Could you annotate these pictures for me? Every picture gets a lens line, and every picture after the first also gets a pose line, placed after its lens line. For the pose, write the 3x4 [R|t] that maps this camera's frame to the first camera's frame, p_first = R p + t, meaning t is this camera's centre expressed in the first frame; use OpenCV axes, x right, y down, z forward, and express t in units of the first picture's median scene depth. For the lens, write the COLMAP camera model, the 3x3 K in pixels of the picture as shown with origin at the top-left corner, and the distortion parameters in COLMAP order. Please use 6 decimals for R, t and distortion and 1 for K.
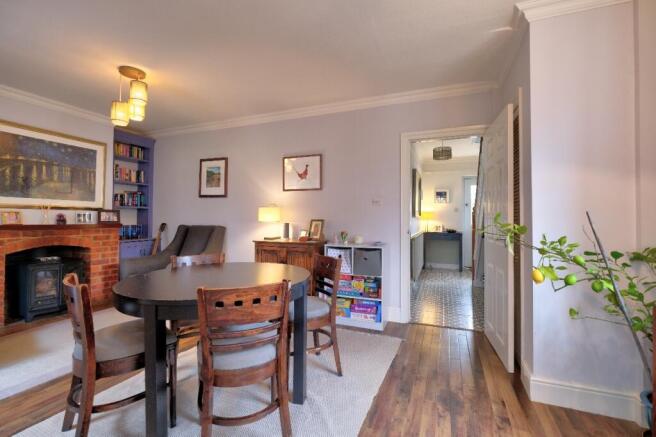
lens RADIAL K [[290.1, 0, 328.8], [0, 290.1, 216.1], [0, 0, 1]] dist [-0.000586, -0.000899]
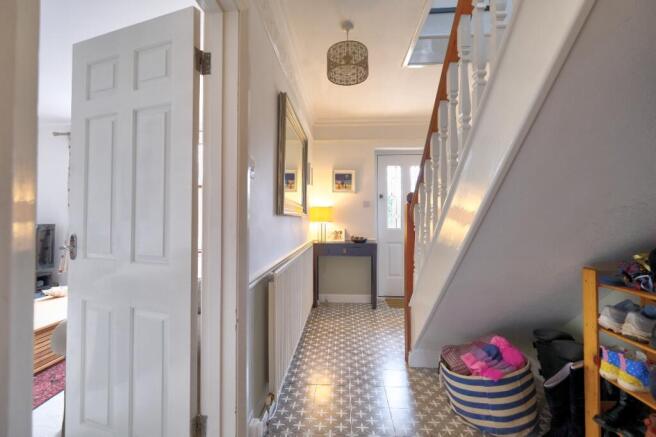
lens RADIAL K [[290.1, 0, 328.4], [0, 290.1, 216.5], [0, 0, 1]] dist [-0.000586, -0.000899]
pose [[0.947456, -0.003474, 0.319868, 0.171402], [0.002642, 0.999992, 0.003037, 0.001338], [-0.319876, -0.002032, 0.947457, 0.453630]]
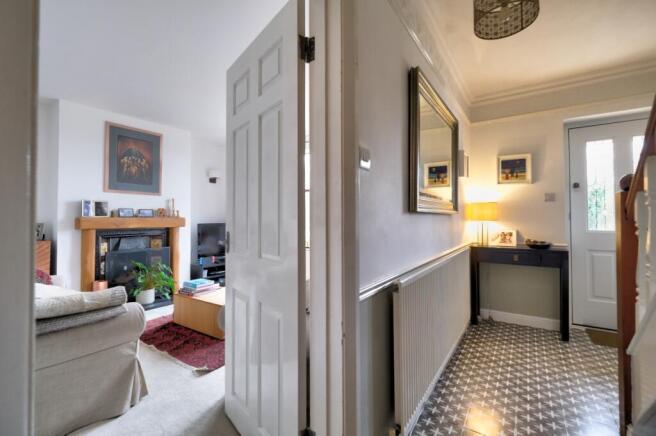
lens RADIAL K [[290.1, 0, 330.4], [0, 290.1, 215.0], [0, 0, 1]] dist [-0.000586, -0.000899]
pose [[0.976706, -0.013539, -0.214155, 0.202281], [0.013124, 0.999908, -0.003362, 0.002274], [0.214181, 0.000473, 0.976794, 0.488531]]
